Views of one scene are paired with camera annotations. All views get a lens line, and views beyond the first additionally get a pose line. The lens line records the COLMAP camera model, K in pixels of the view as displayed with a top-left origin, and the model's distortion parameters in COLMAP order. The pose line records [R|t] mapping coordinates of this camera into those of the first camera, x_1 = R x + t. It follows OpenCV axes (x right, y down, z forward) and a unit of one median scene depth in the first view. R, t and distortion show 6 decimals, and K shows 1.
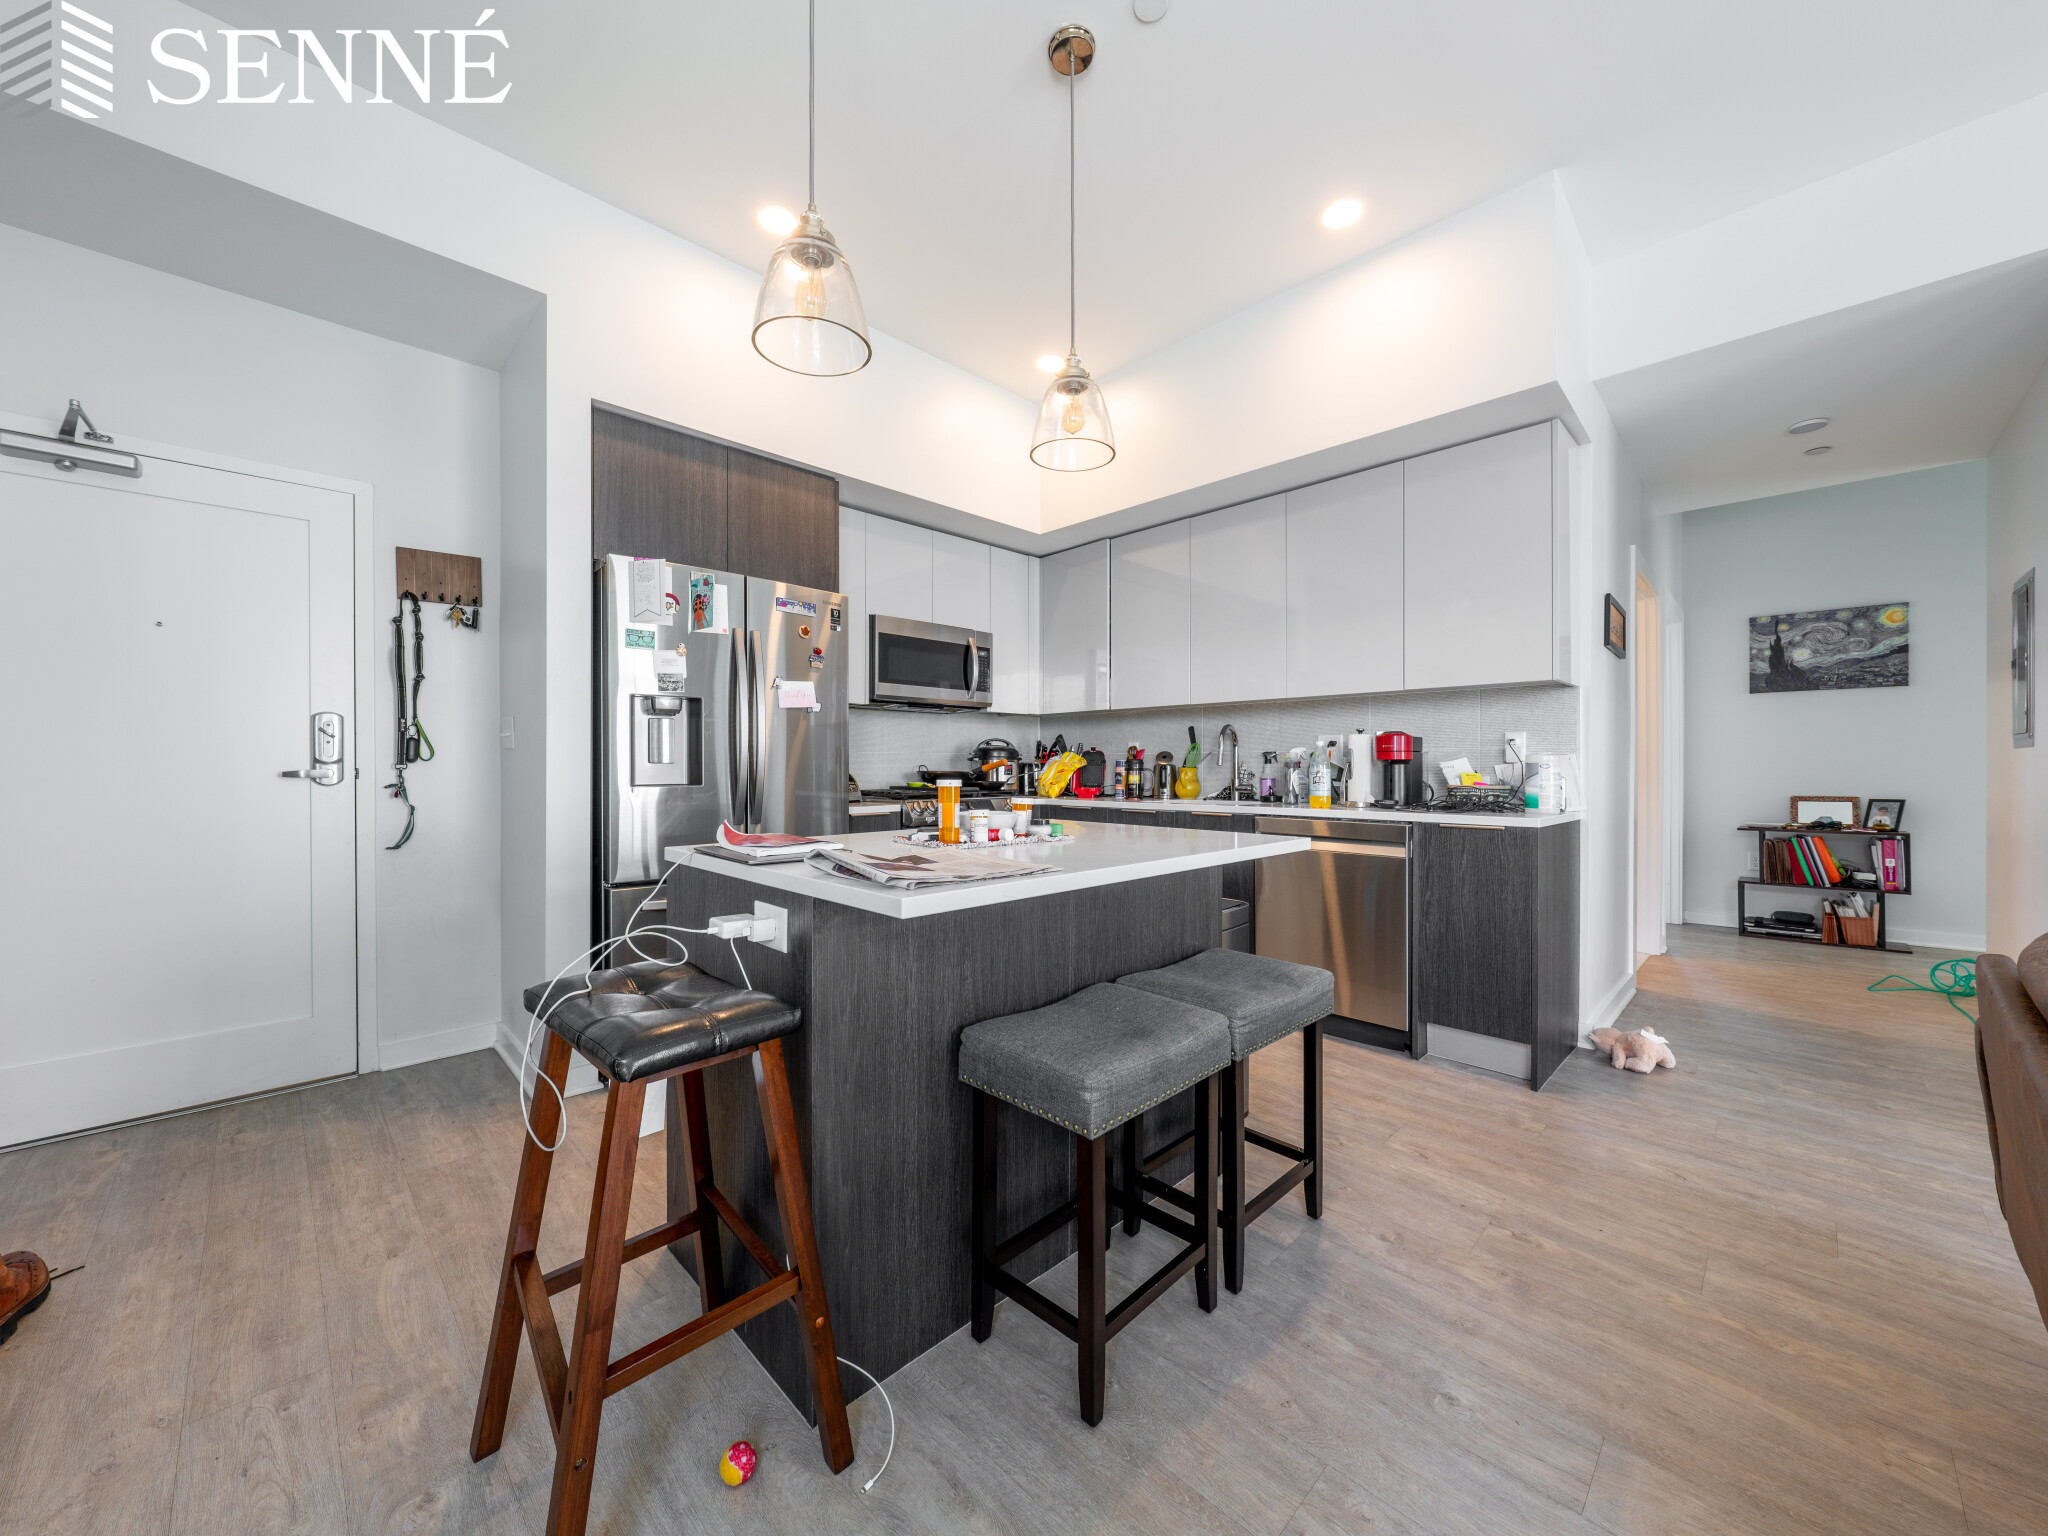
lens RADIAL K [[768.5, 0, 1024.0], [0, 768.5, 768.0], [0, 0, 1]] dist [-0.005120, -0.000089]
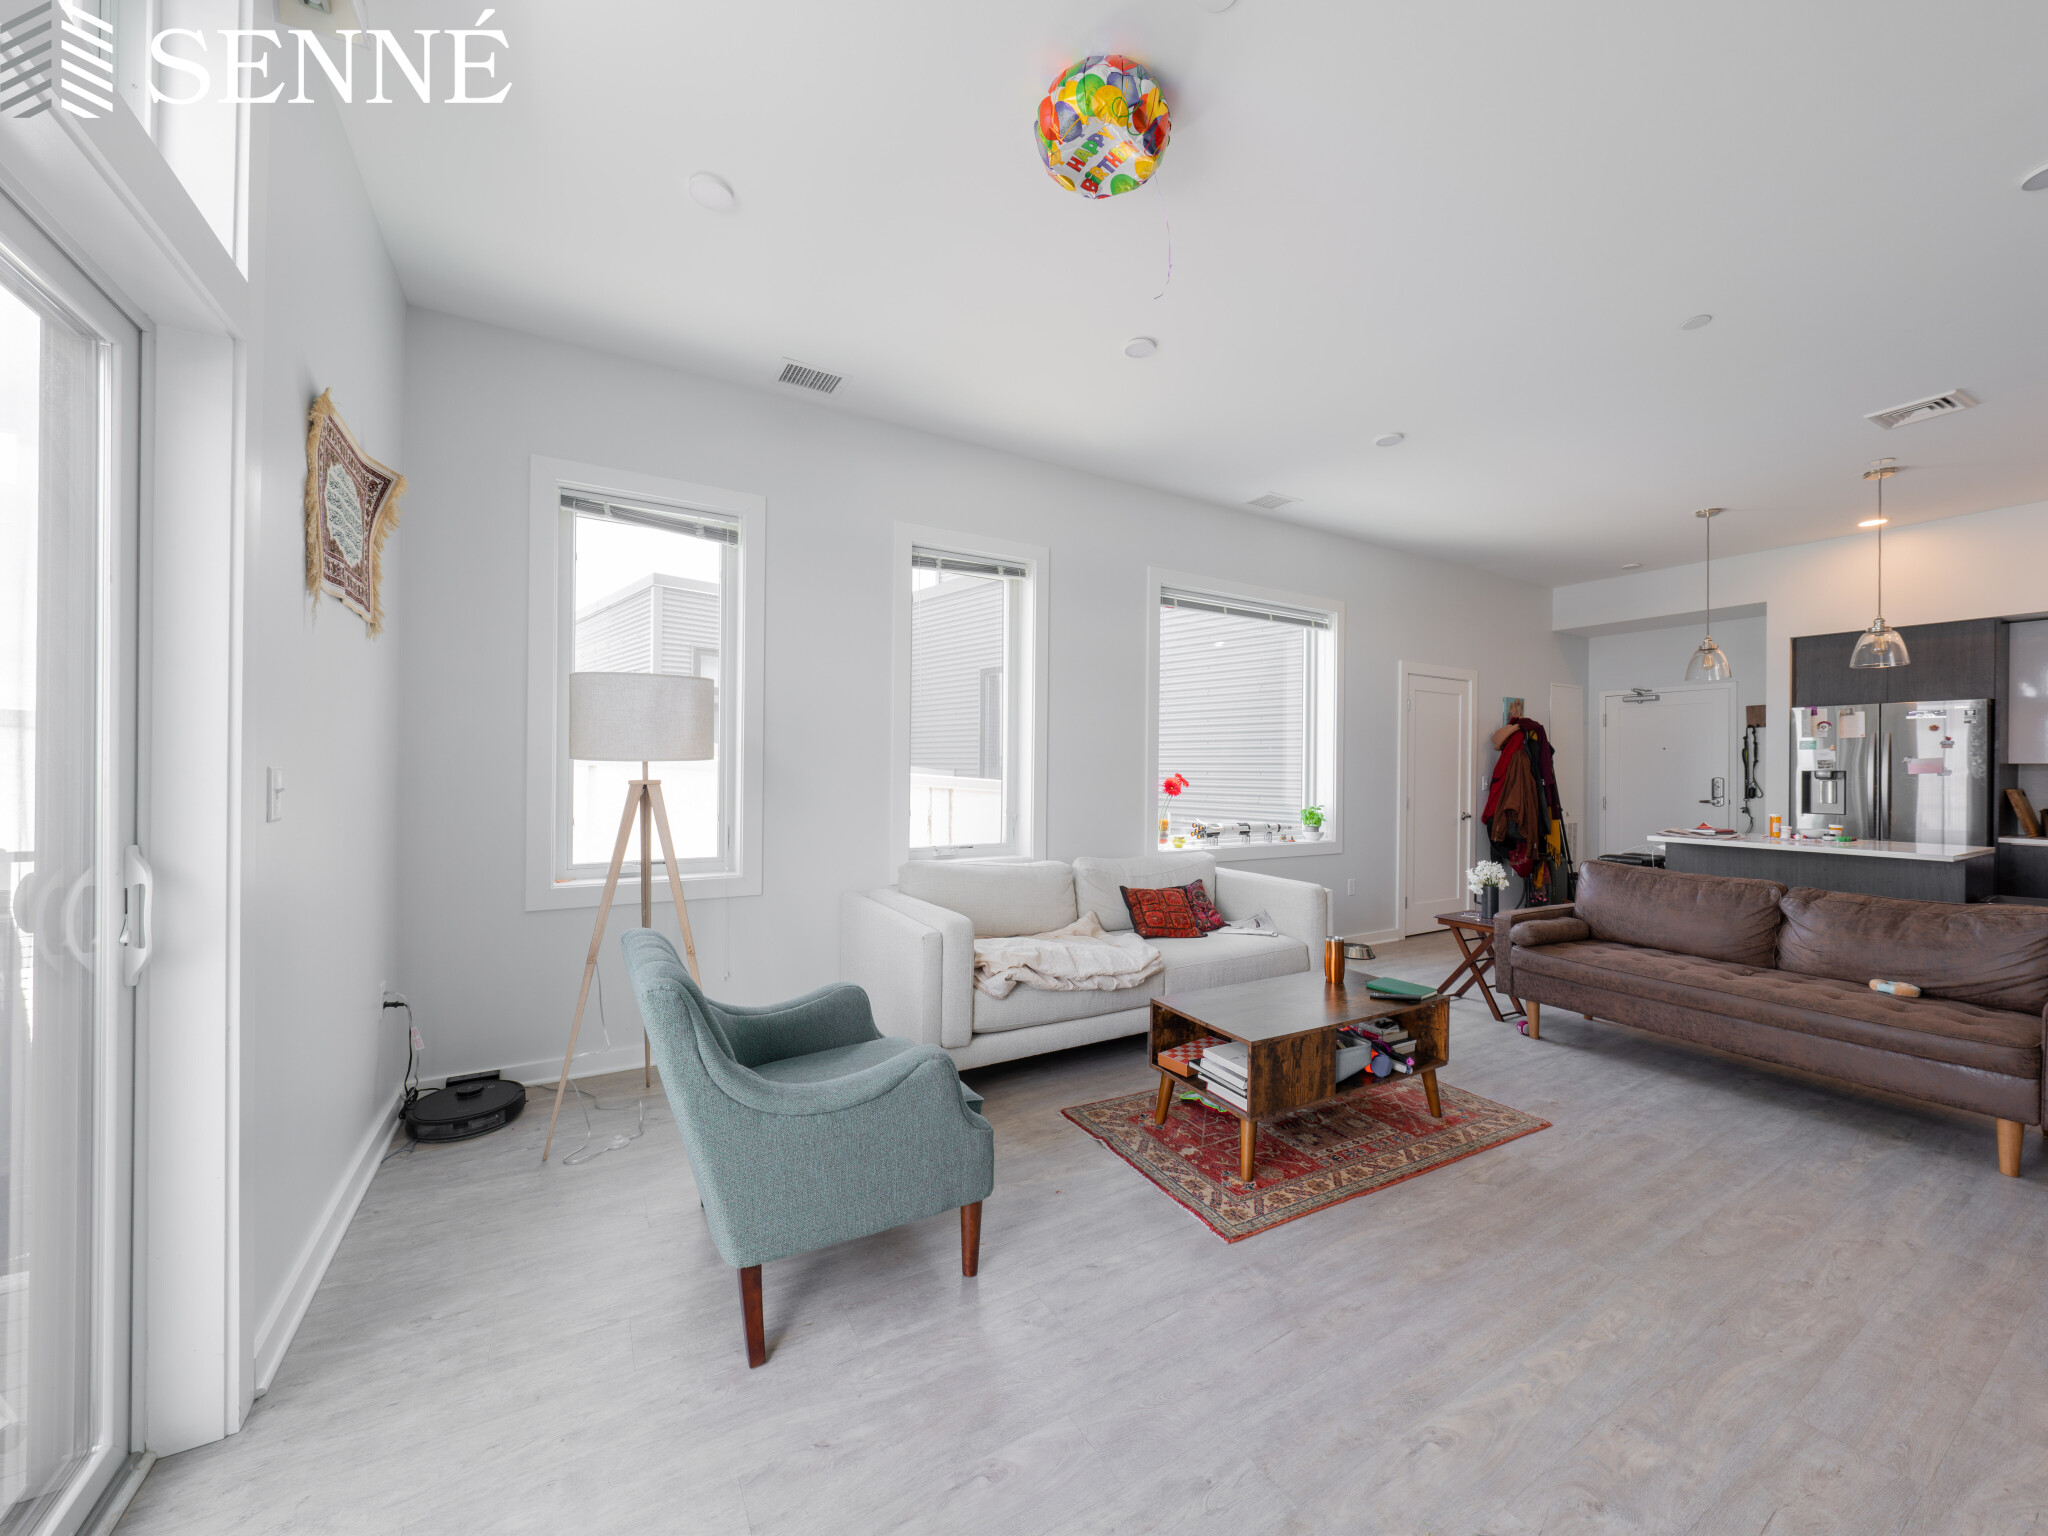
lens RADIAL K [[768.5, 0, 1024.0], [0, 768.5, 768.0], [0, 0, 1]] dist [-0.005120, -0.000089]
pose [[-0.243476, -0.004643, -0.969896, 2.047453], [-0.015443, 0.999880, -0.000910, -0.065999], [0.969784, 0.014757, -0.243519, -0.584279]]
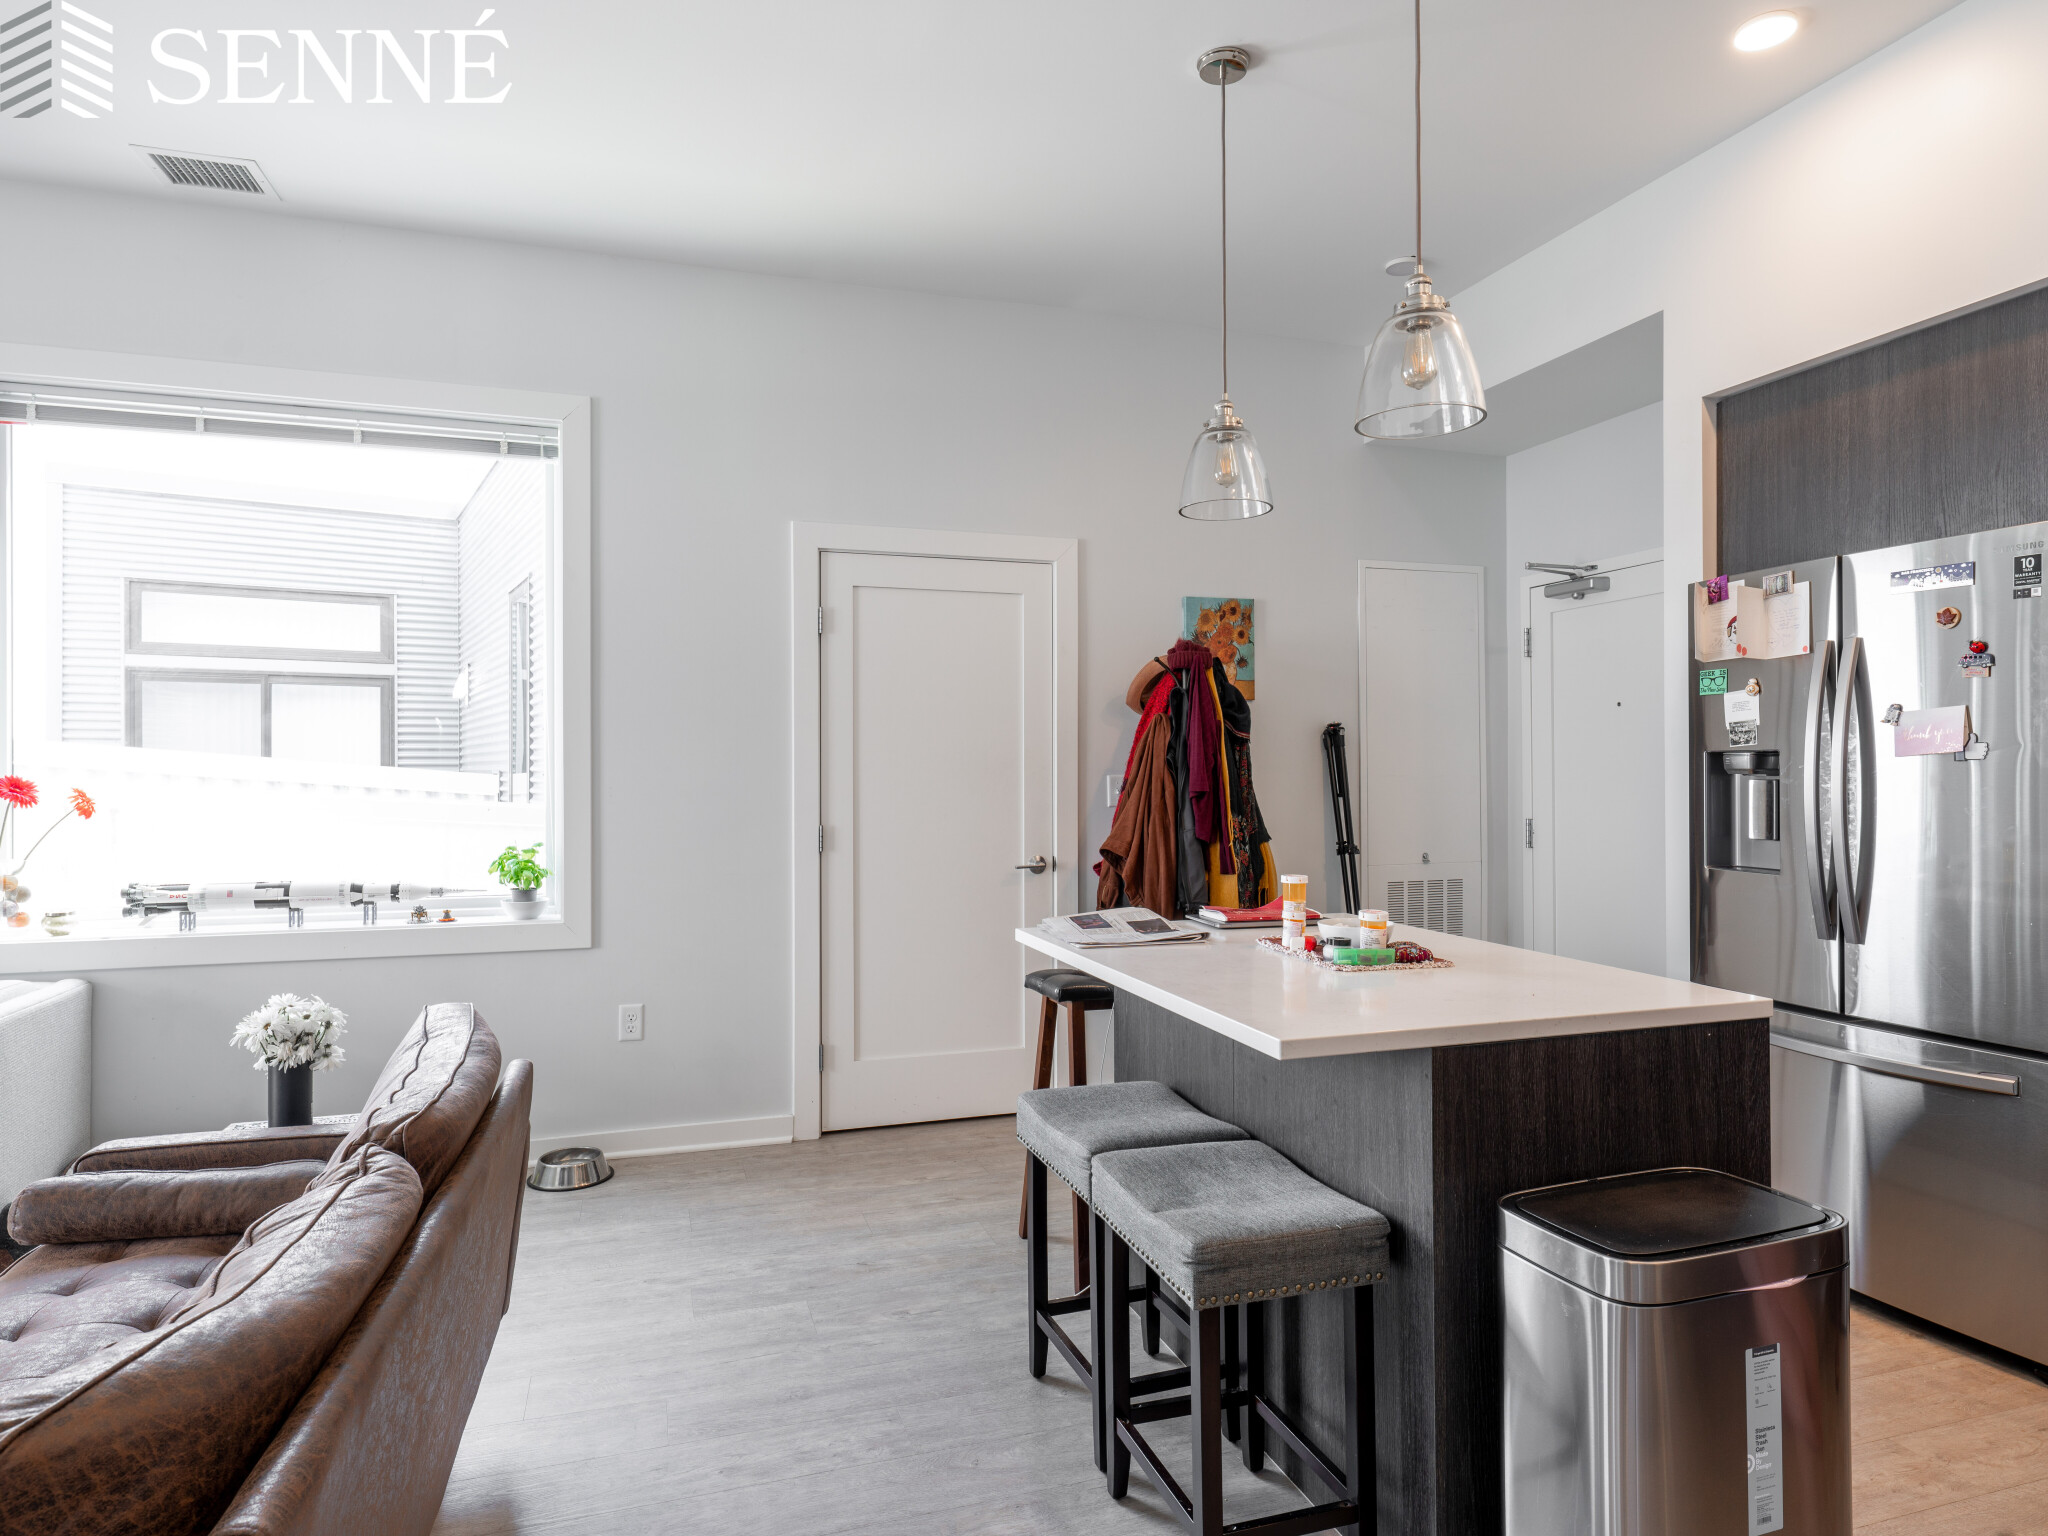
lens RADIAL K [[1193.7, 0, 1024.0], [0, 1193.7, 768.0], [0, 0, 1]] dist [0.006453, 0.001551]
pose [[-0.447976, -0.002579, -0.894042, 0.894369], [-0.004260, 0.999991, -0.000750, -0.073598], [0.894035, 0.003472, -0.447983, 0.893115]]
